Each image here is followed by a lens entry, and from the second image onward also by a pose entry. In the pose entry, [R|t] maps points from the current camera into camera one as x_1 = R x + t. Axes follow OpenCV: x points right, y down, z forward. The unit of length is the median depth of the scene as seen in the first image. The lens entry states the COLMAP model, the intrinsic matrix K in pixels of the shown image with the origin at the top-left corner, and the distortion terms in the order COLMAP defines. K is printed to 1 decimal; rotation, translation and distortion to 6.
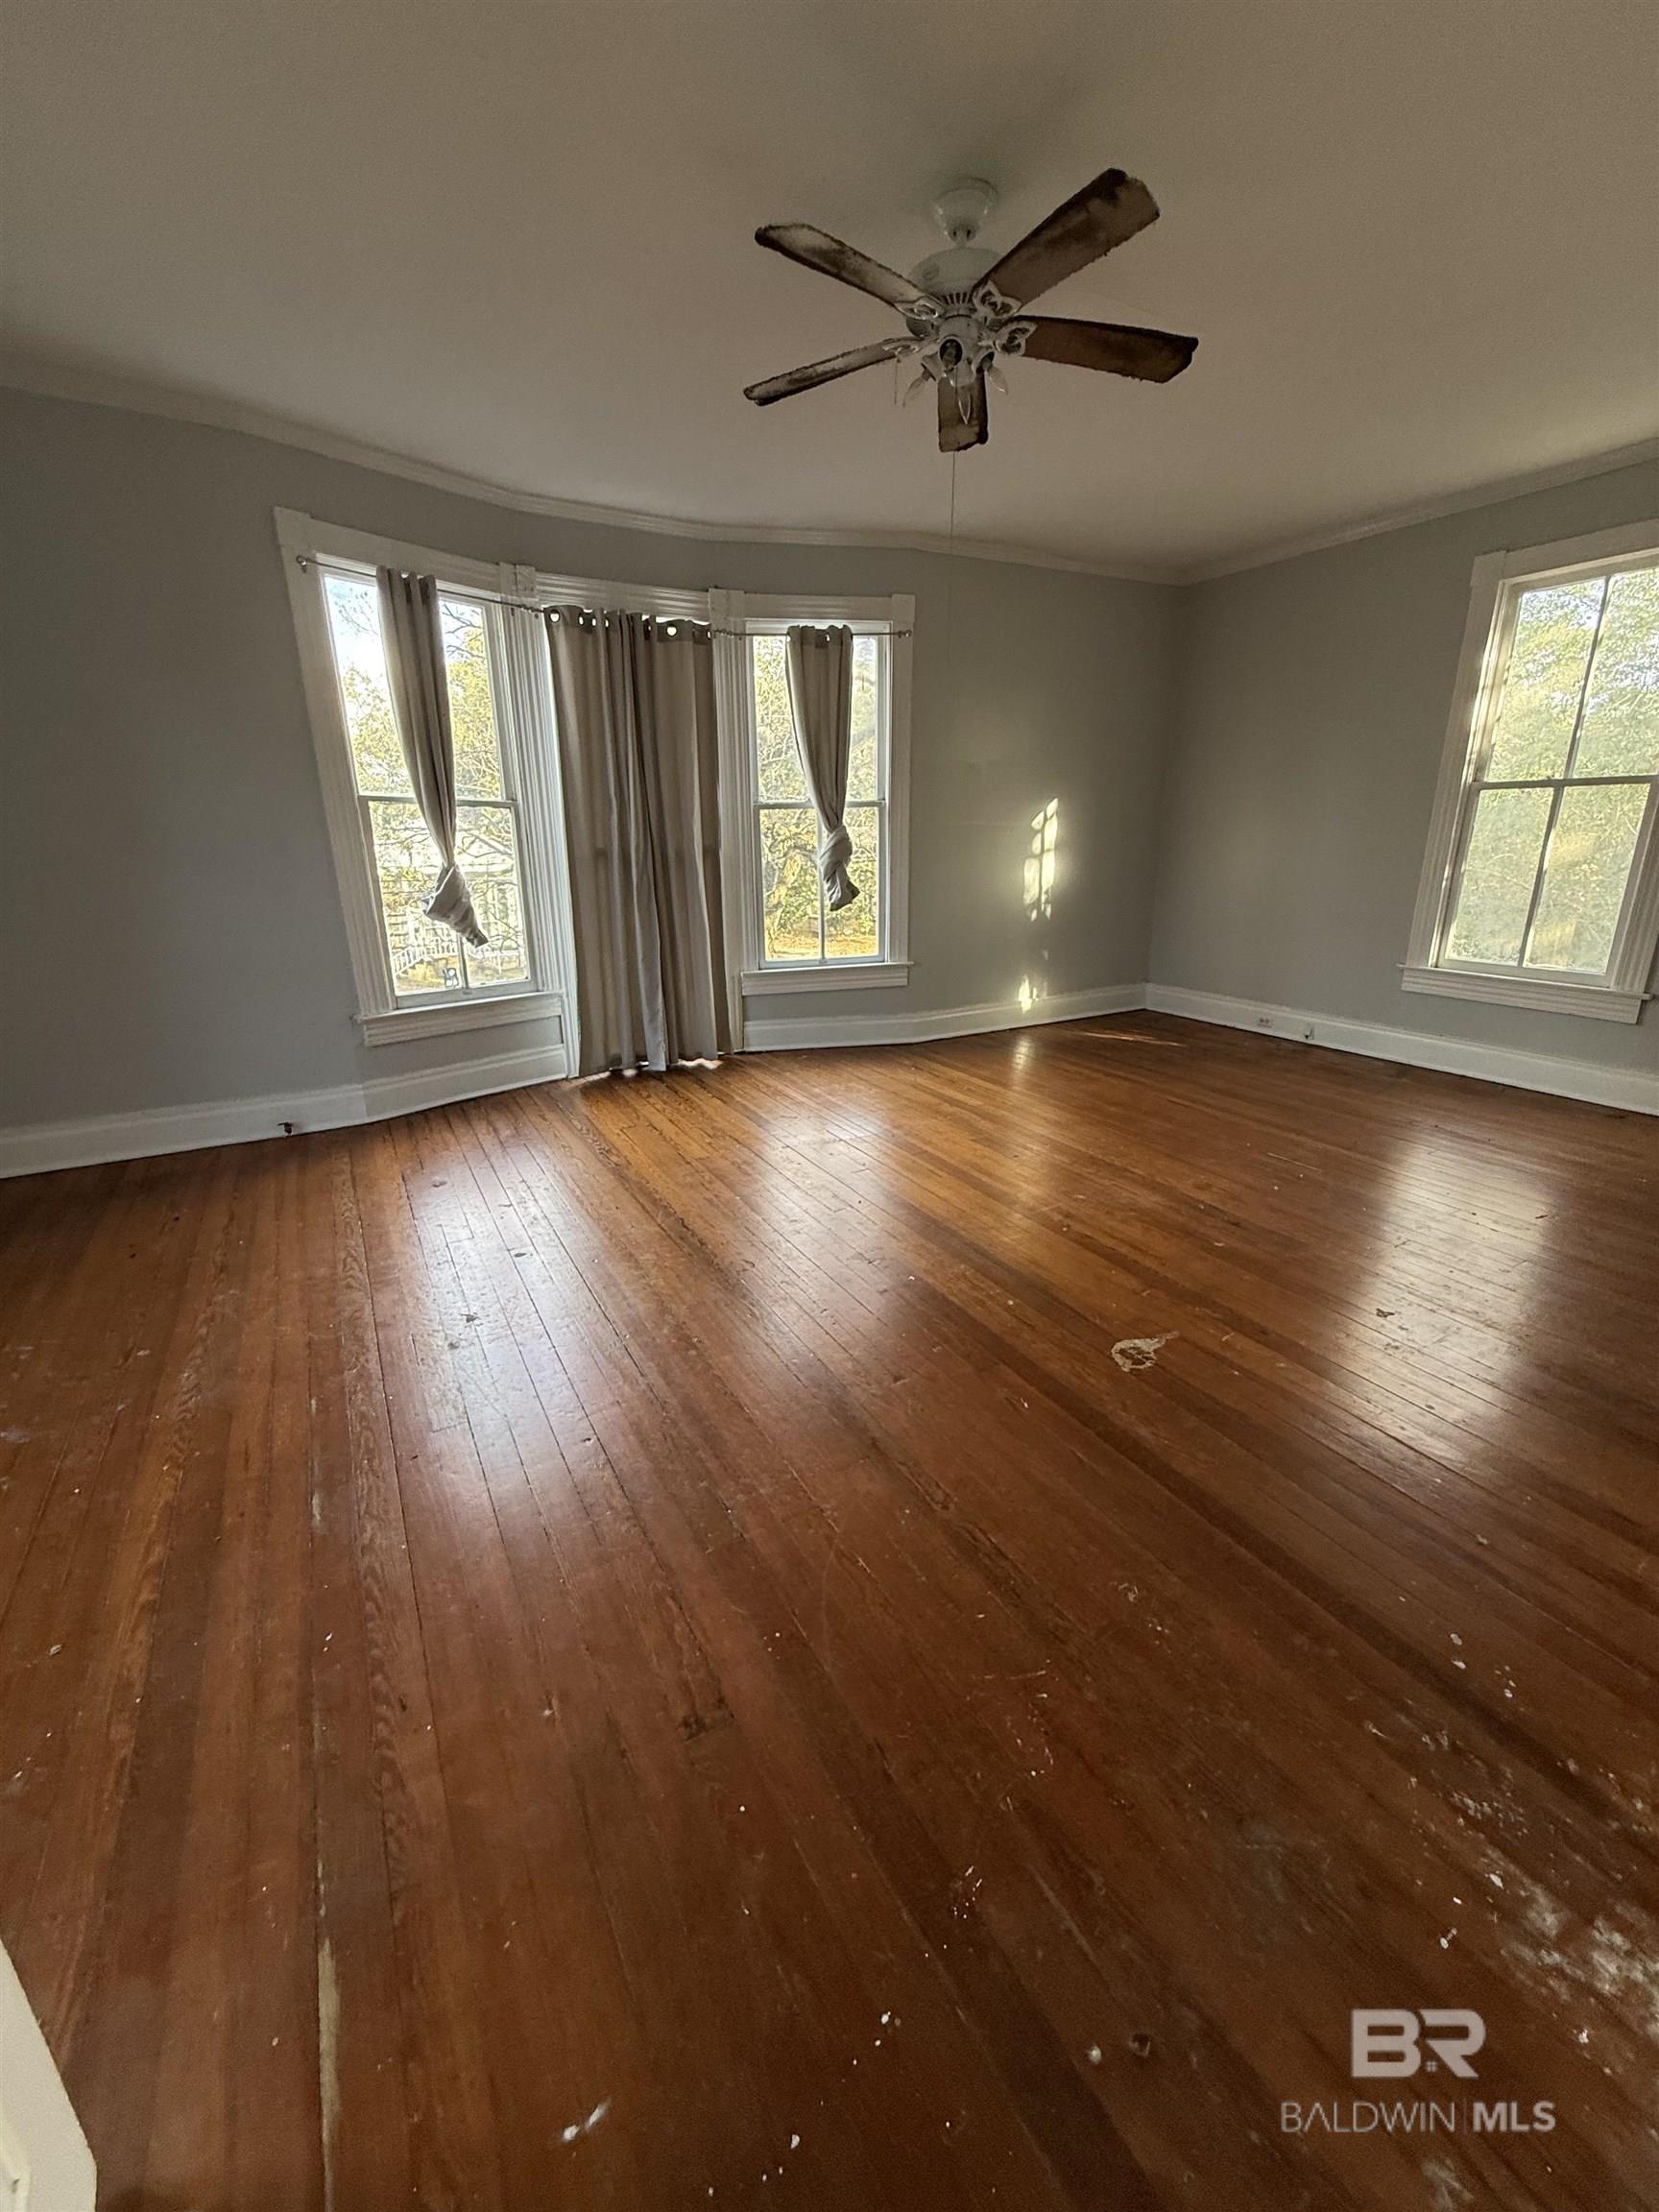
lens RADIAL K [[880.6, 0, 831.6], [0, 880.6, 1099.7], [0, 0, 1]] dist [-0.001339, 0.000189]
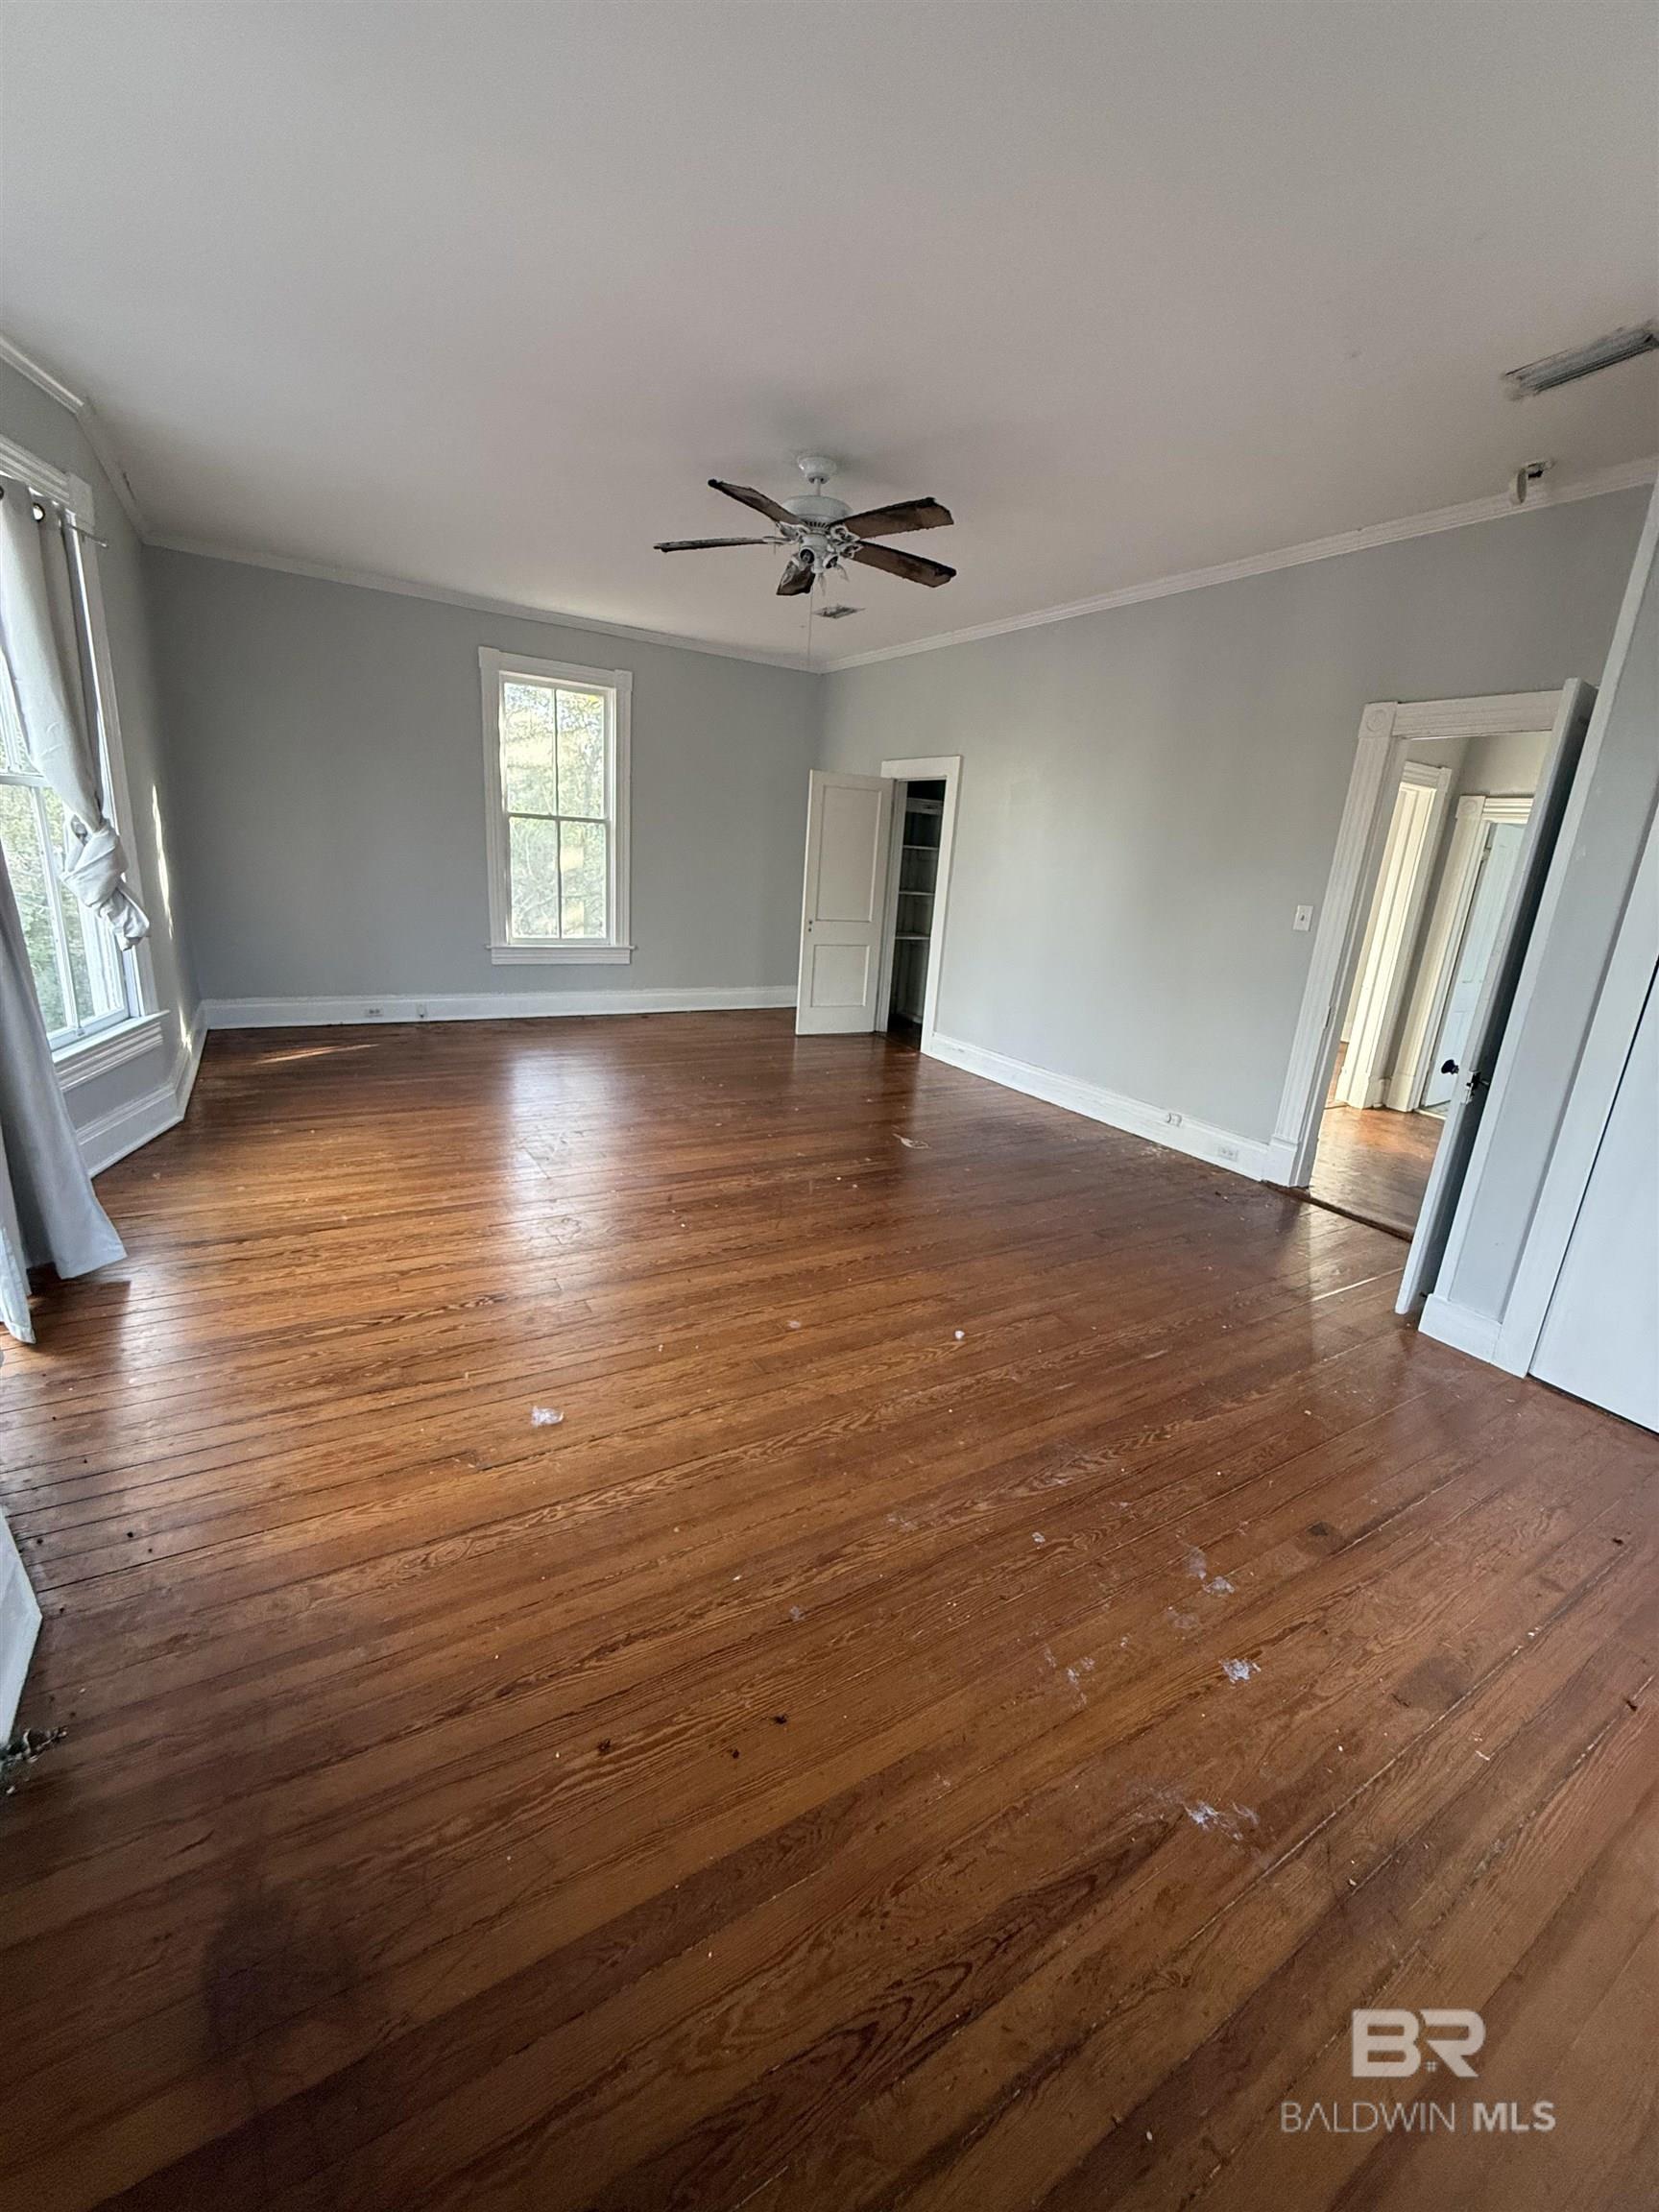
lens RADIAL K [[880.6, 0, 831.6], [0, 880.6, 1099.7], [0, 0, 1]] dist [-0.001339, 0.000189]
pose [[-0.027668, -0.264236, 0.964061, -0.841509], [0.230768, 0.936690, 0.263357, -0.201255], [-0.972615, 0.229761, 0.035061, 0.616902]]
